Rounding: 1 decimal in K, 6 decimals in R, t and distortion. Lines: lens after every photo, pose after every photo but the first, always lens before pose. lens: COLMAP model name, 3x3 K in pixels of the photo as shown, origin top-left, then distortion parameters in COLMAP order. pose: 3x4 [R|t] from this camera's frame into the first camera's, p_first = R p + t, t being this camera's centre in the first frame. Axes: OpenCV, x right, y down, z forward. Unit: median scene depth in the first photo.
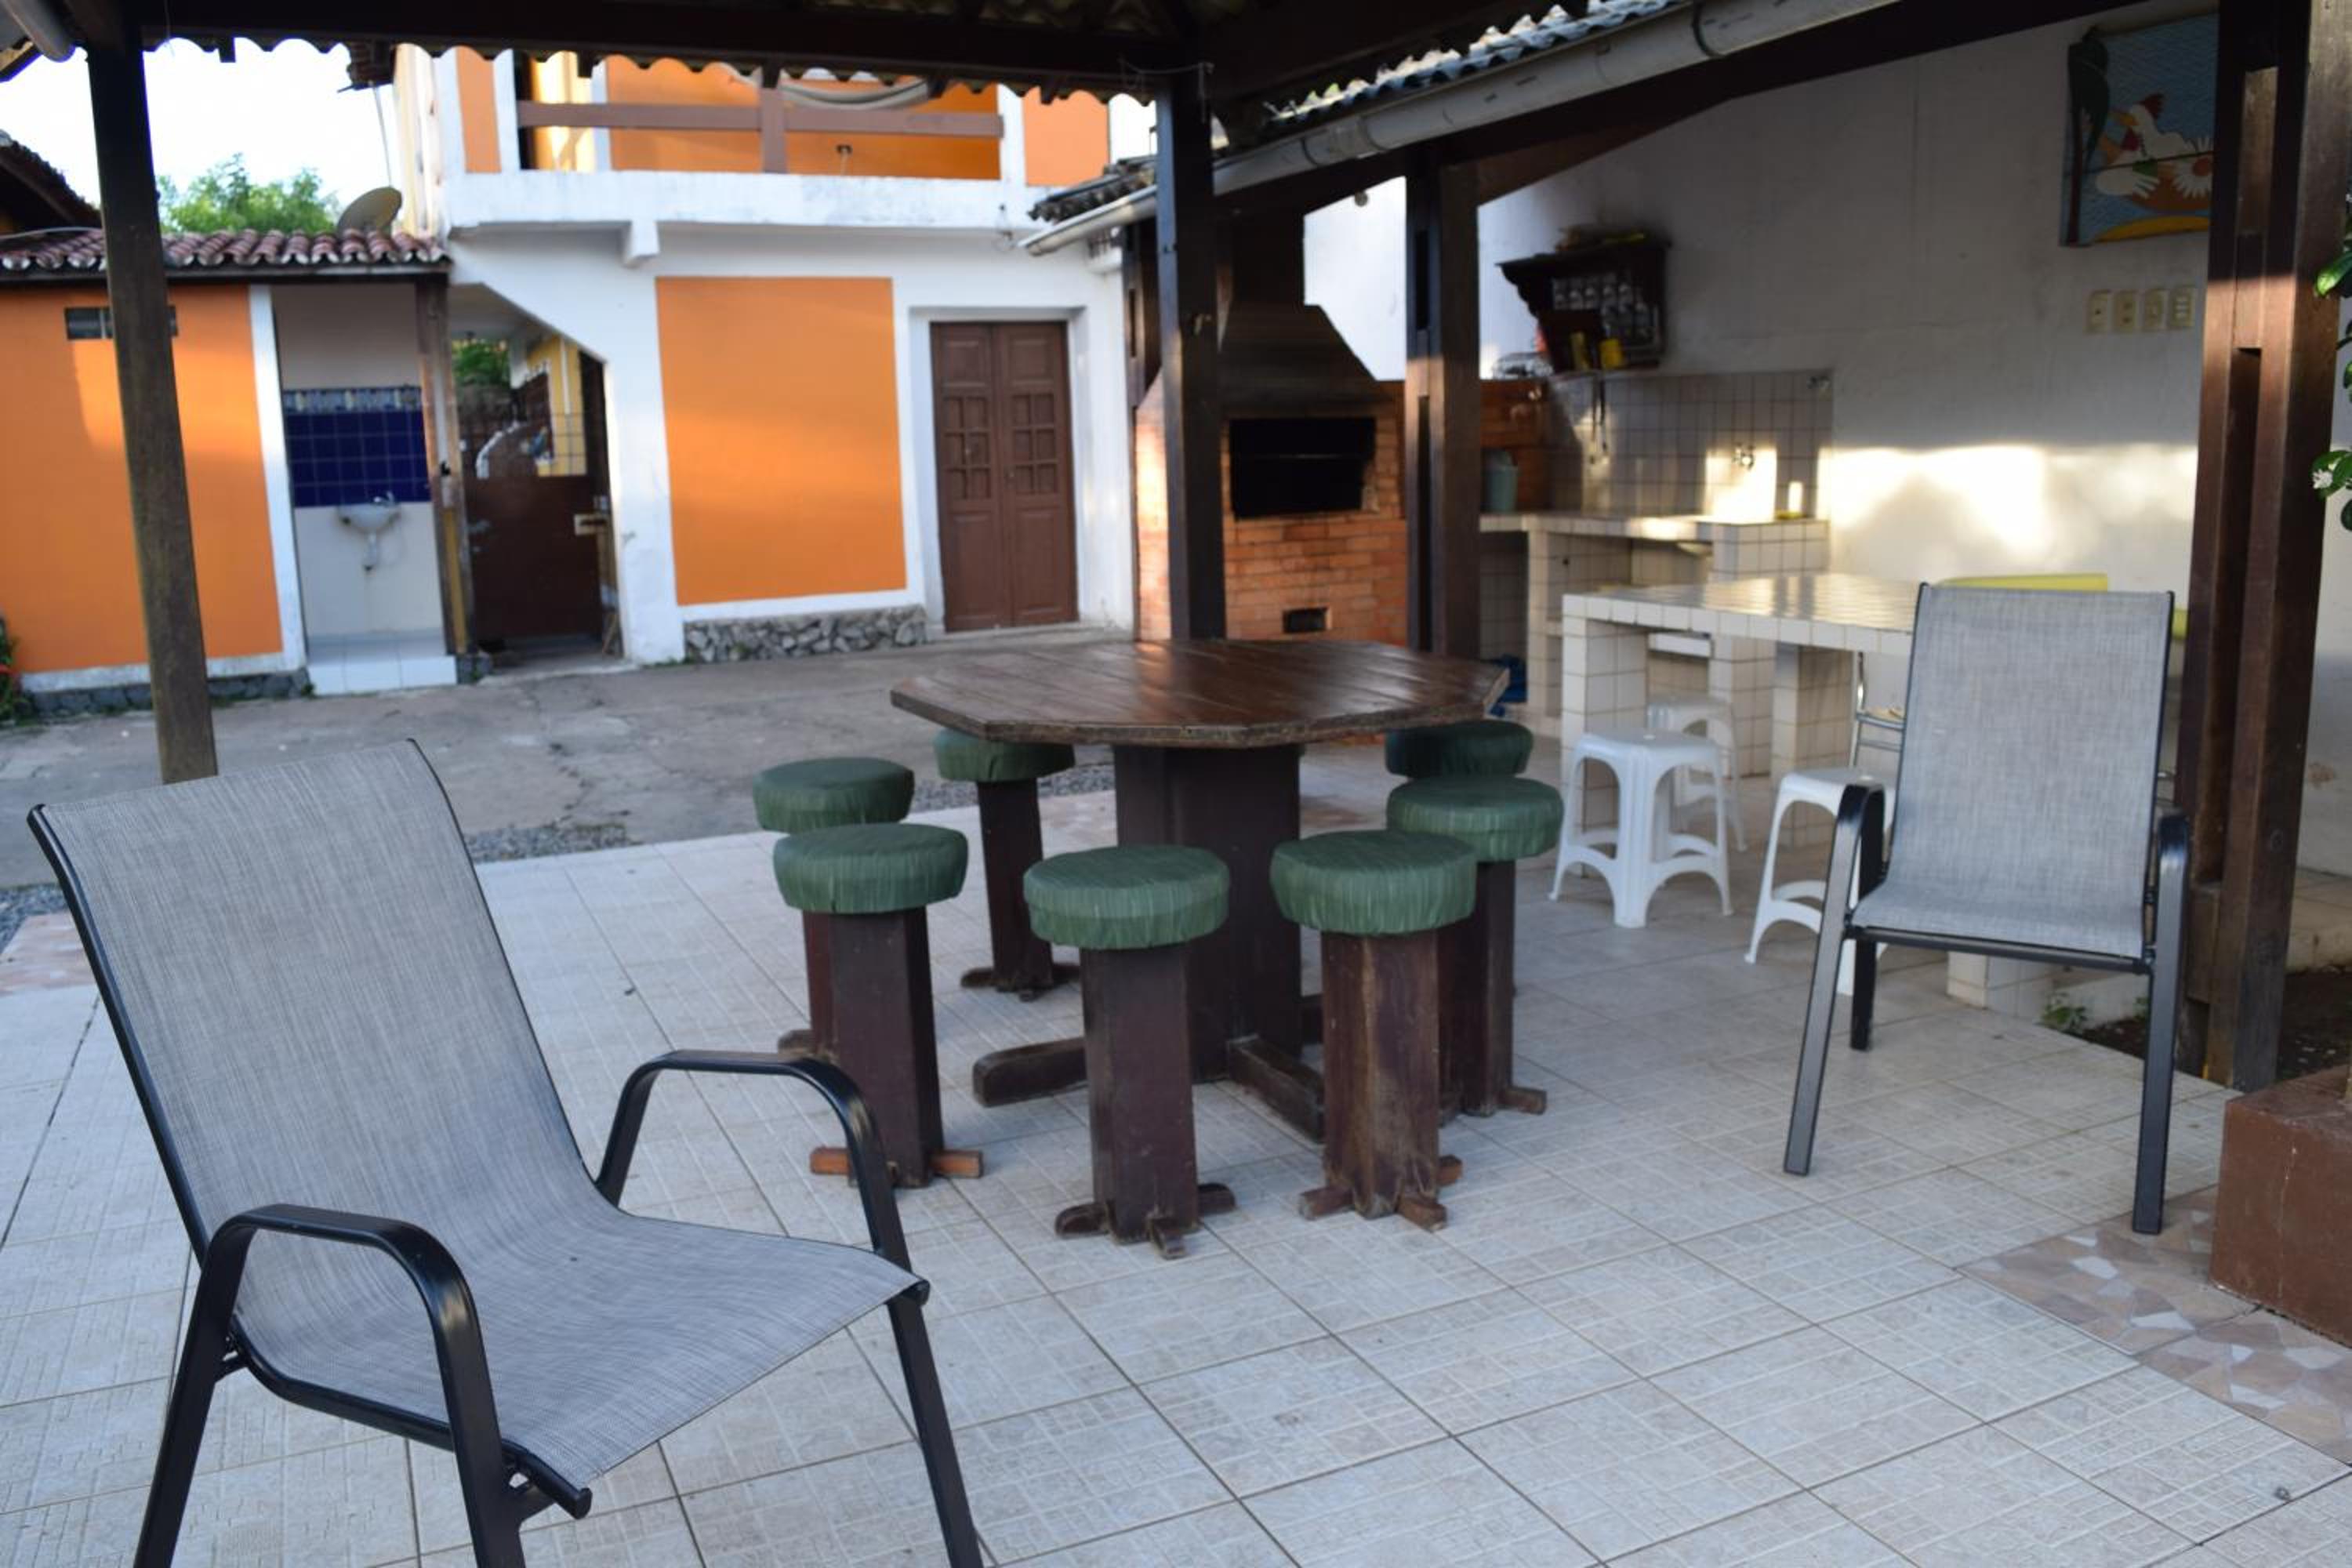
lens RADIAL K [[1817.9, 0, 1176.0], [0, 1817.9, 784.0], [0, 0, 1]] dist [-0.000034, -0.167667]
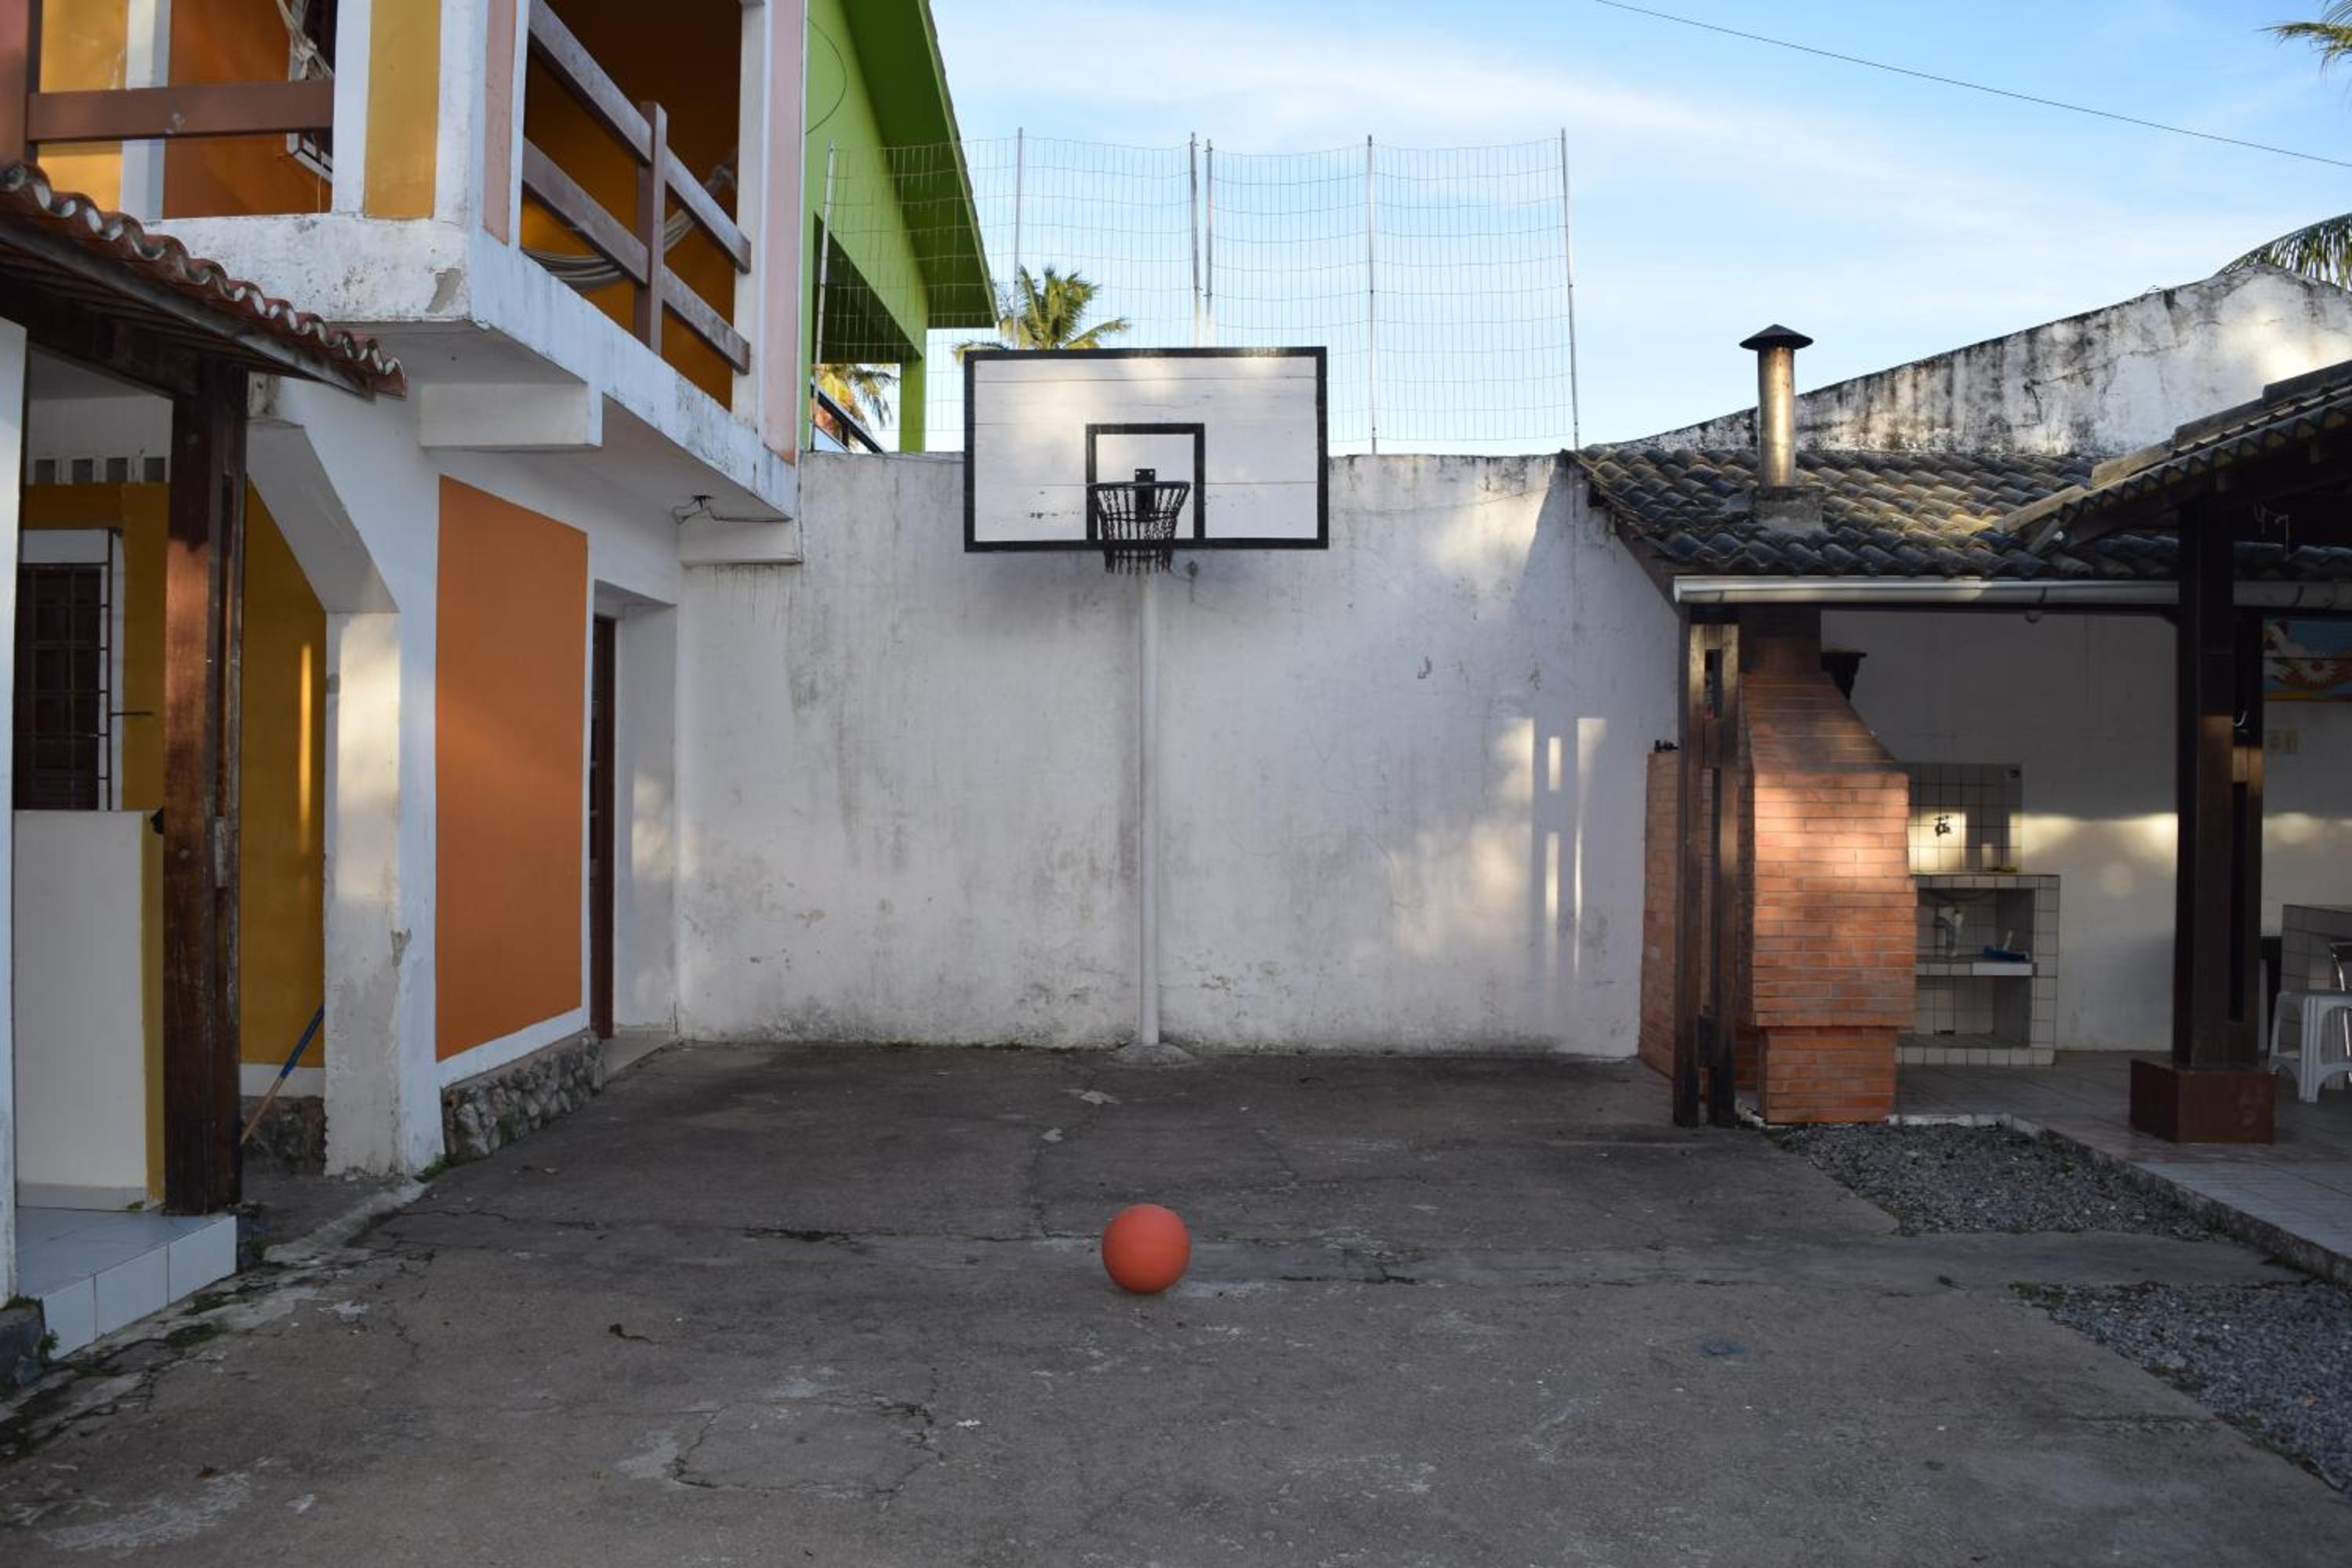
lens RADIAL K [[1817.9, 0, 1176.0], [0, 1817.9, 784.0], [0, 0, 1]] dist [-0.000034, -0.167667]
pose [[0.428008, 0.042095, 0.902794, -1.080662], [0.148758, 0.982009, -0.116313, -0.135467], [-0.891448, 0.184081, 0.414046, 0.914905]]
